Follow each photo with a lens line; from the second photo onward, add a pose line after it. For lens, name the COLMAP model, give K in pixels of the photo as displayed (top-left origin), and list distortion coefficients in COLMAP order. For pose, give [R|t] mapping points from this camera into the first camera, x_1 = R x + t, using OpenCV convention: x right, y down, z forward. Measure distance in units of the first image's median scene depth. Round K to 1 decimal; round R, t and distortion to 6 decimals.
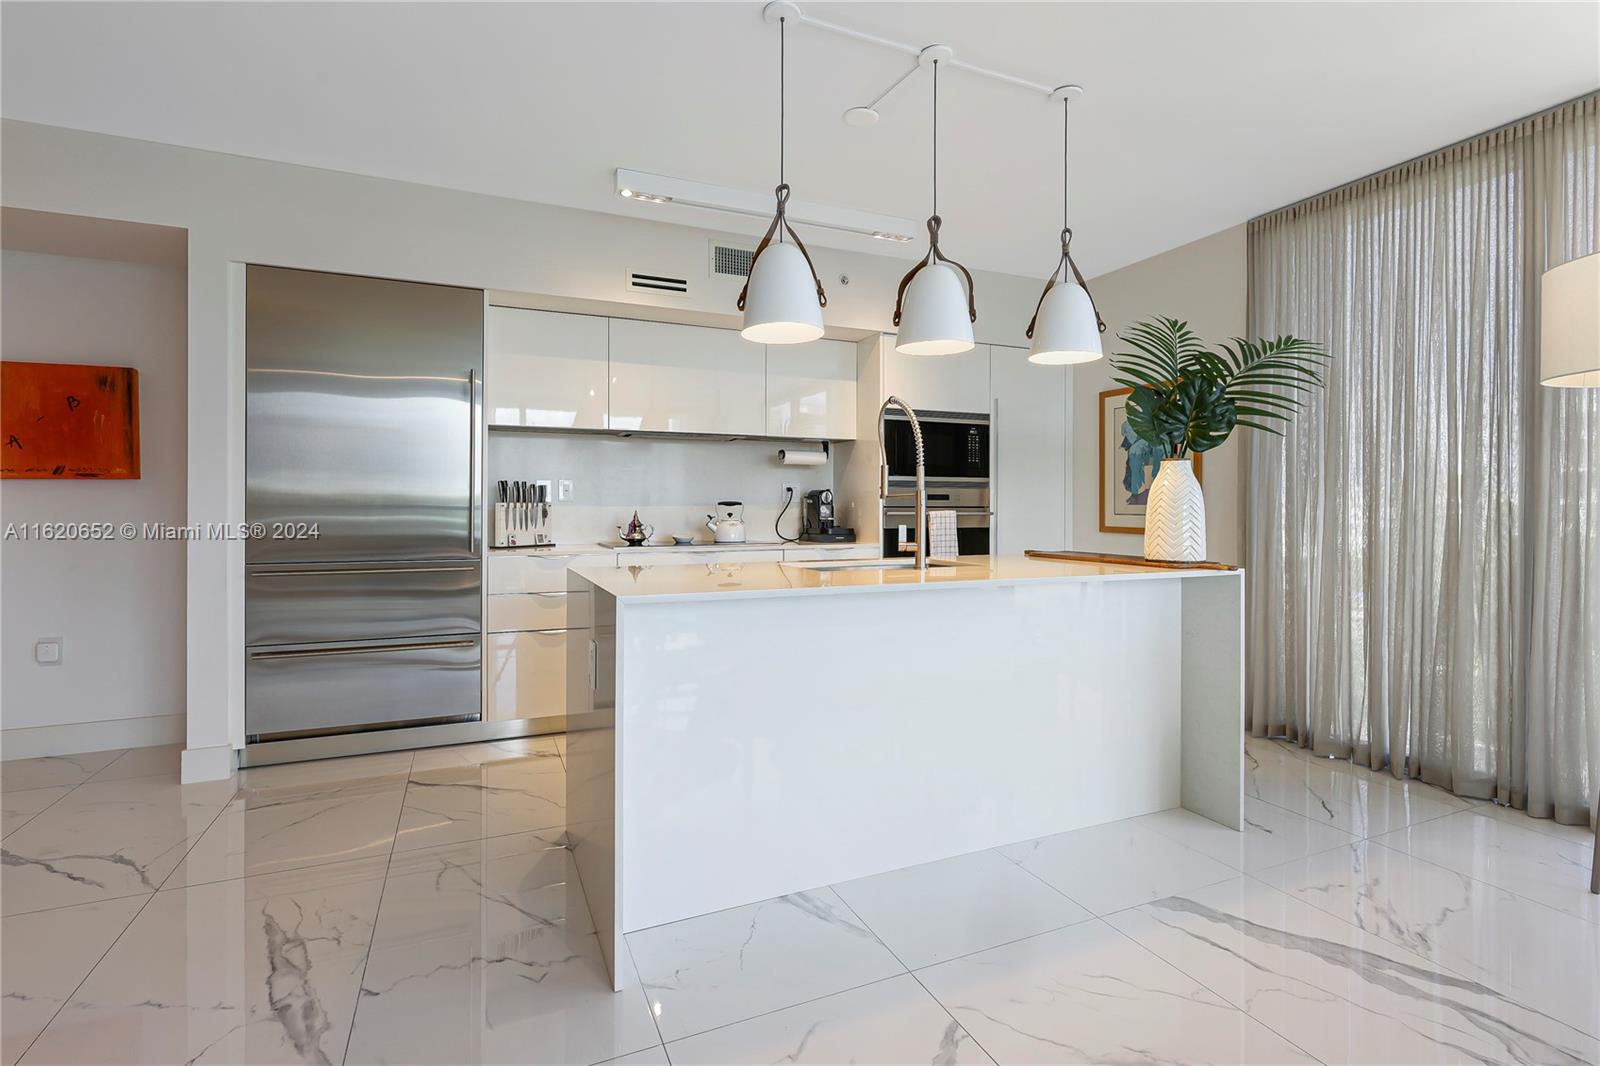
lens RADIAL K [[750.0, 0, 800.6], [0, 750.0, 508.9], [0, 0, 1]] dist [-0.002101, -0.000291]
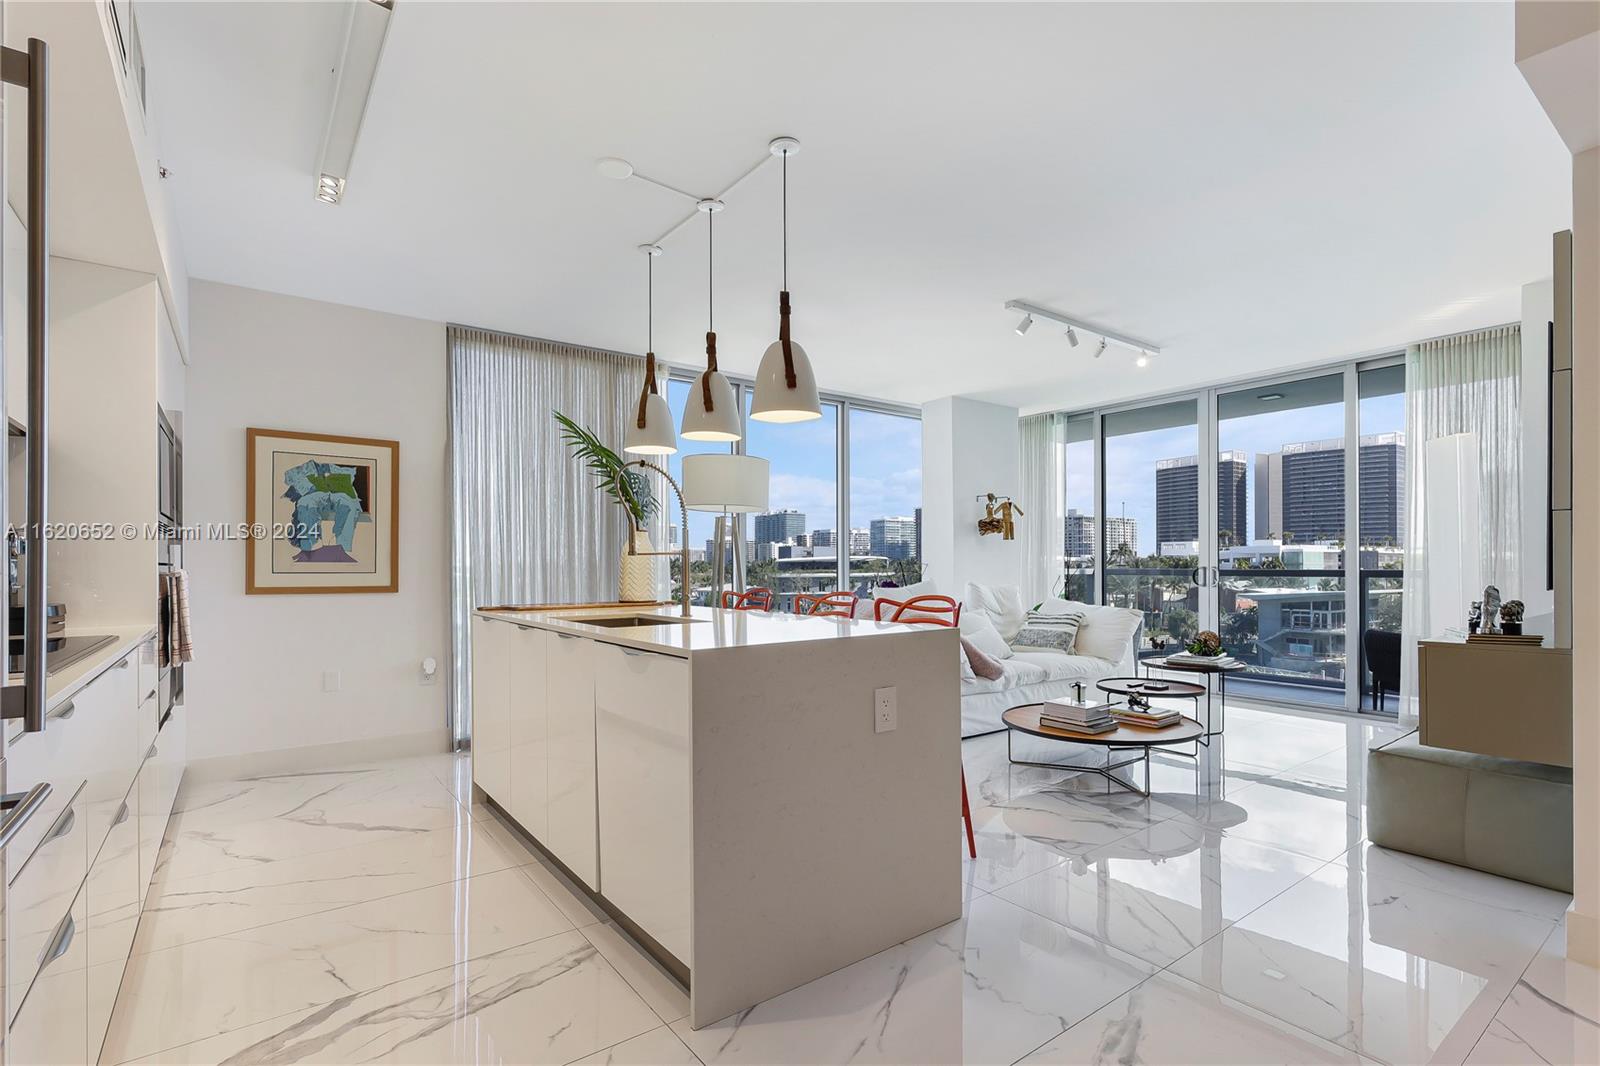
lens RADIAL K [[752.5, 0, 804.2], [0, 752.5, 562.3], [0, 0, 1]] dist [-0.000855, 0.000204]
pose [[-0.224219, 0.003374, 0.974533, -0.720540], [0.002974, 0.999992, -0.002778, -0.001075], [-0.974534, 0.002275, -0.224227, 0.752521]]
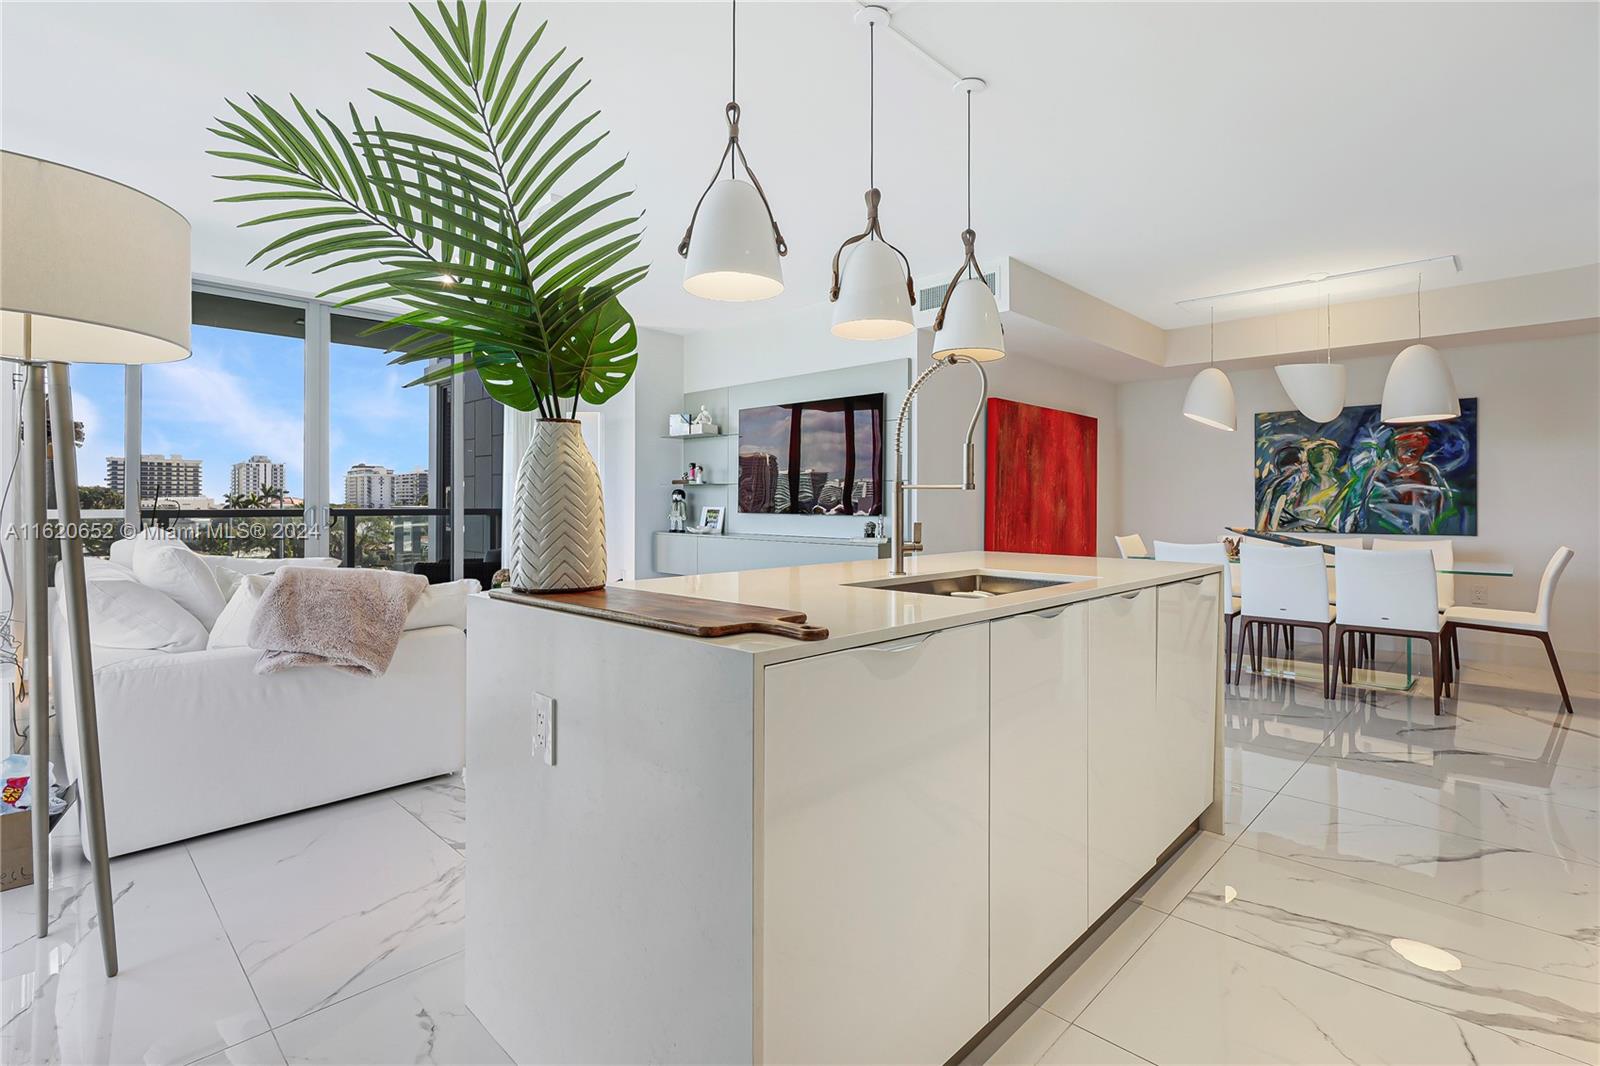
lens RADIAL K [[750.0, 0, 800.6], [0, 750.0, 508.9], [0, 0, 1]] dist [-0.002101, -0.000291]
pose [[-0.926825, 0.000626, -0.375494, 0.412701], [-0.002263, 0.999971, 0.007253, -0.001030], [0.375488, 0.007572, -0.926796, 1.212319]]
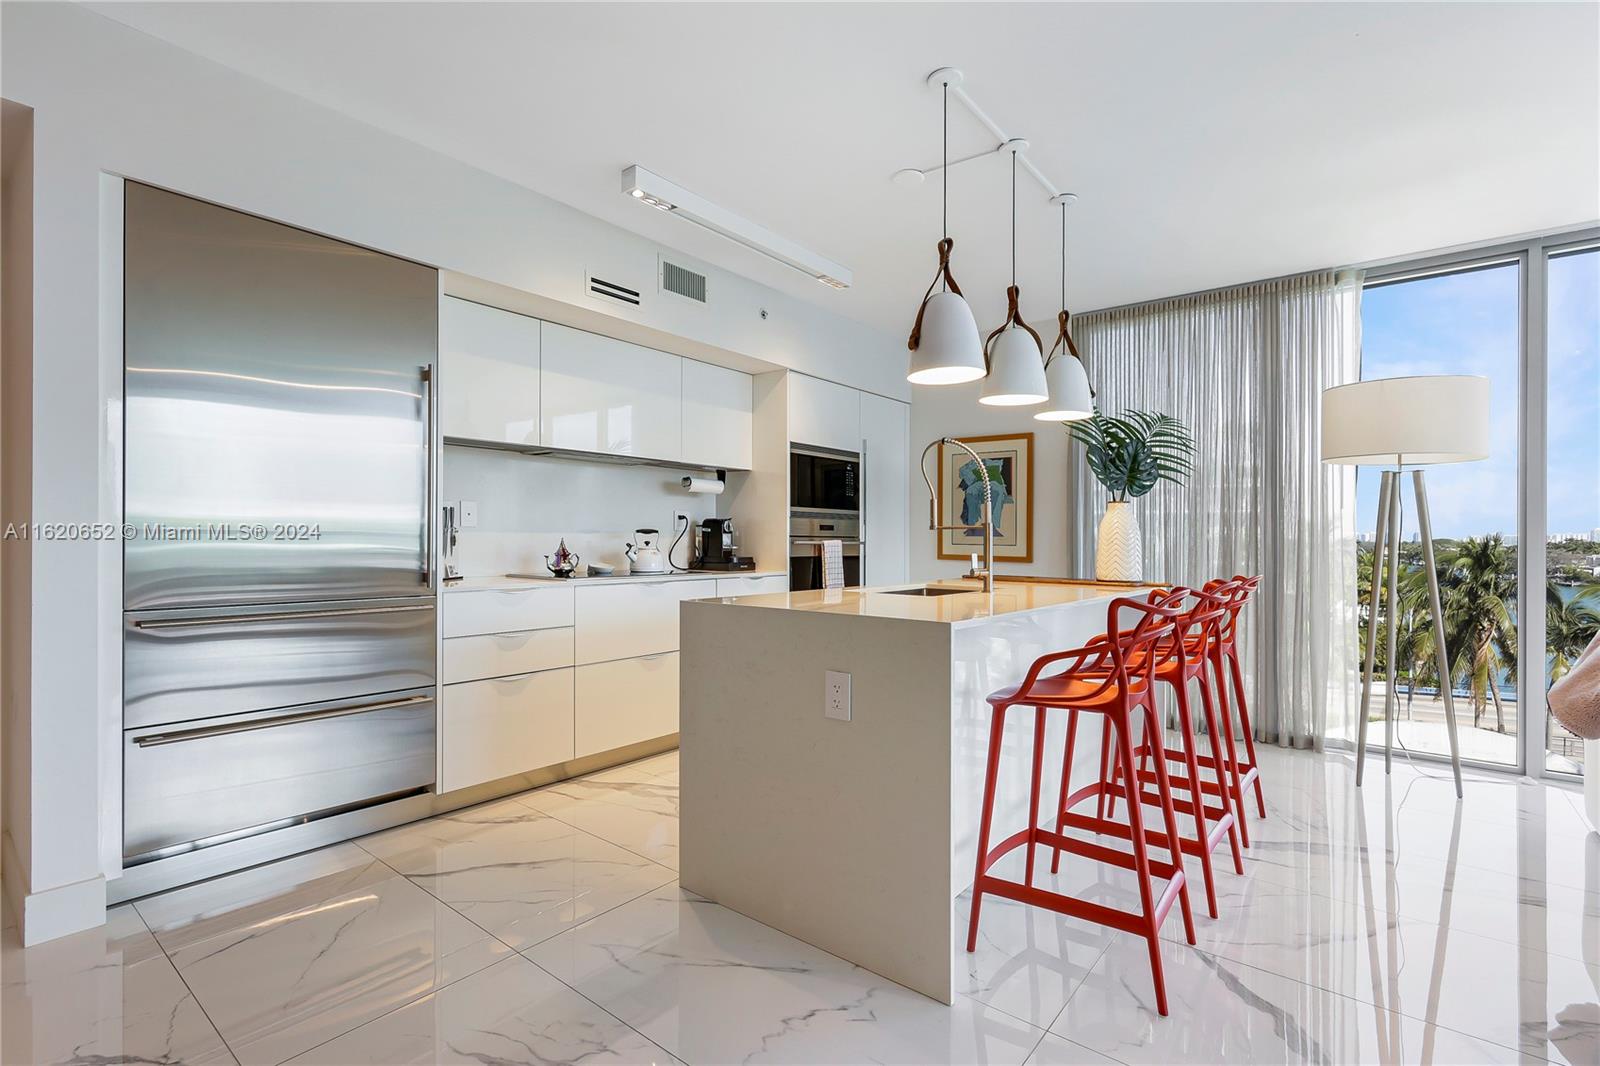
lens RADIAL K [[745.8, 0, 794.6], [0, 745.8, 540.4], [0, 0, 1]] dist [-0.000655, 0.000040]
pose [[0.889760, 0.006006, 0.456389, -0.427016], [-0.007990, 0.999965, 0.002417, 0.000558], [-0.456359, -0.005797, 0.889777, 0.085923]]
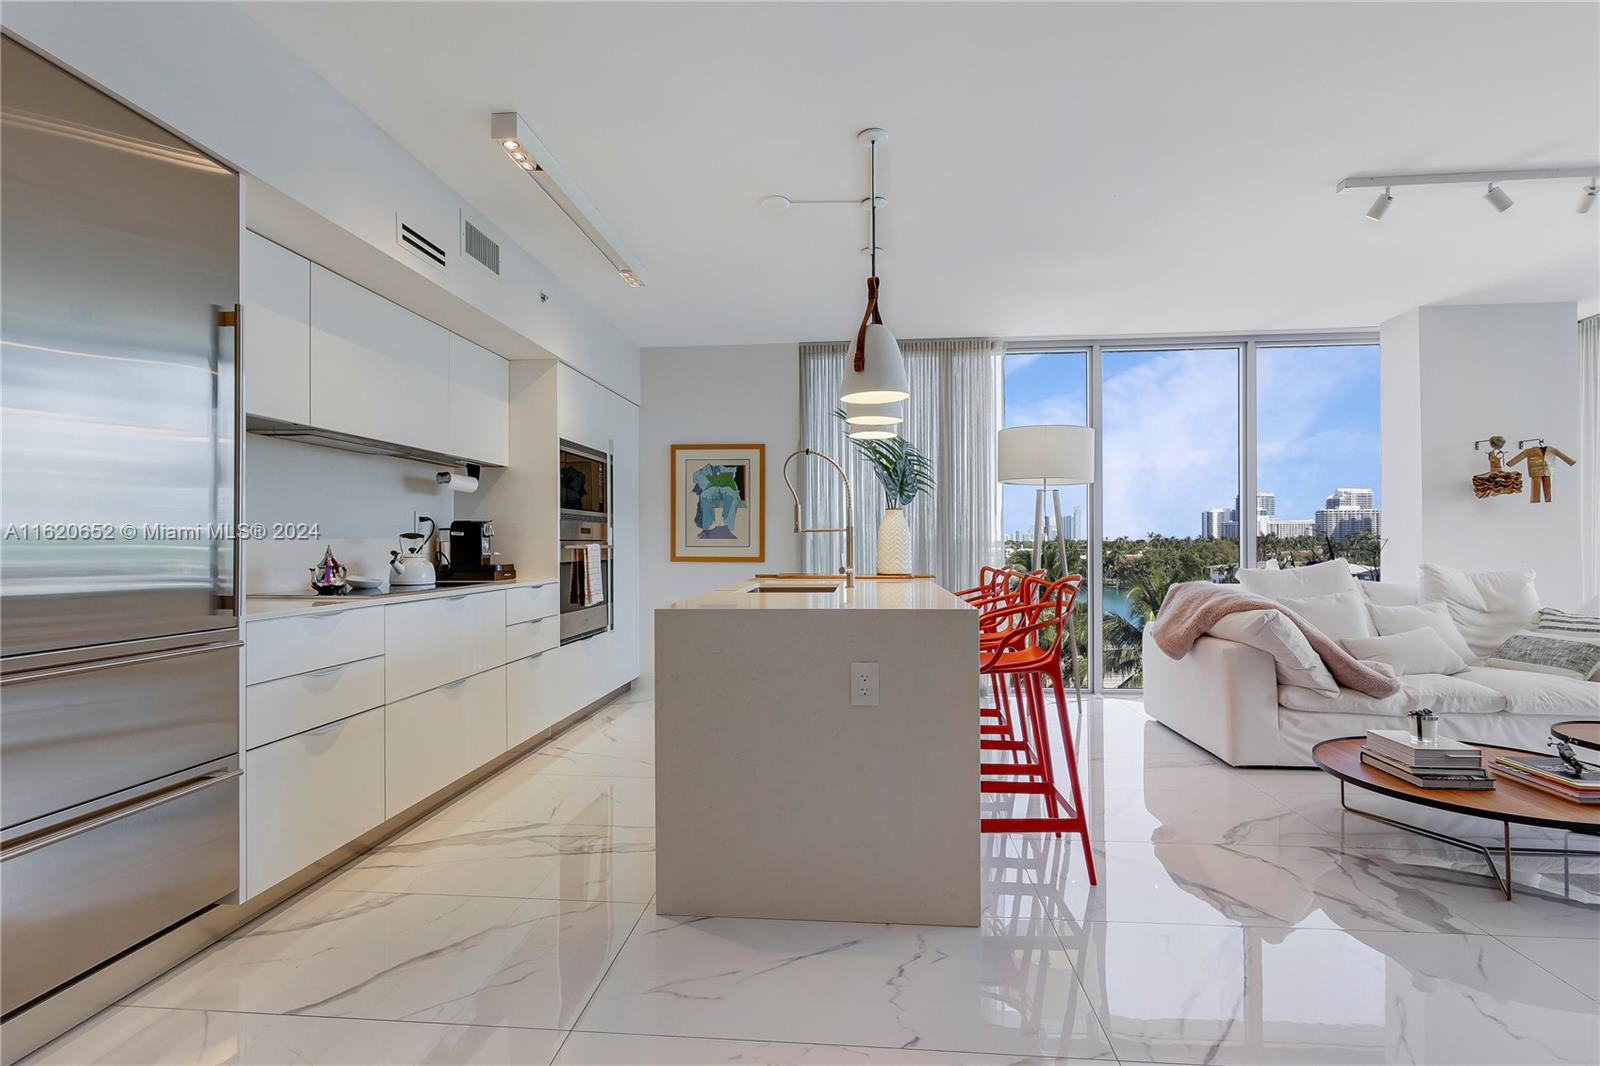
lens RADIAL K [[747.6, 0, 809.9], [0, 747.6, 540.3], [0, 0, 1]] dist [0.005586, 0.000501]
pose [[0.478124, 0.000434, 0.878292, -0.697769], [0.003258, 0.999992, -0.002268, 0.000700], [-0.878286, 0.003946, 0.478119, 0.306421]]
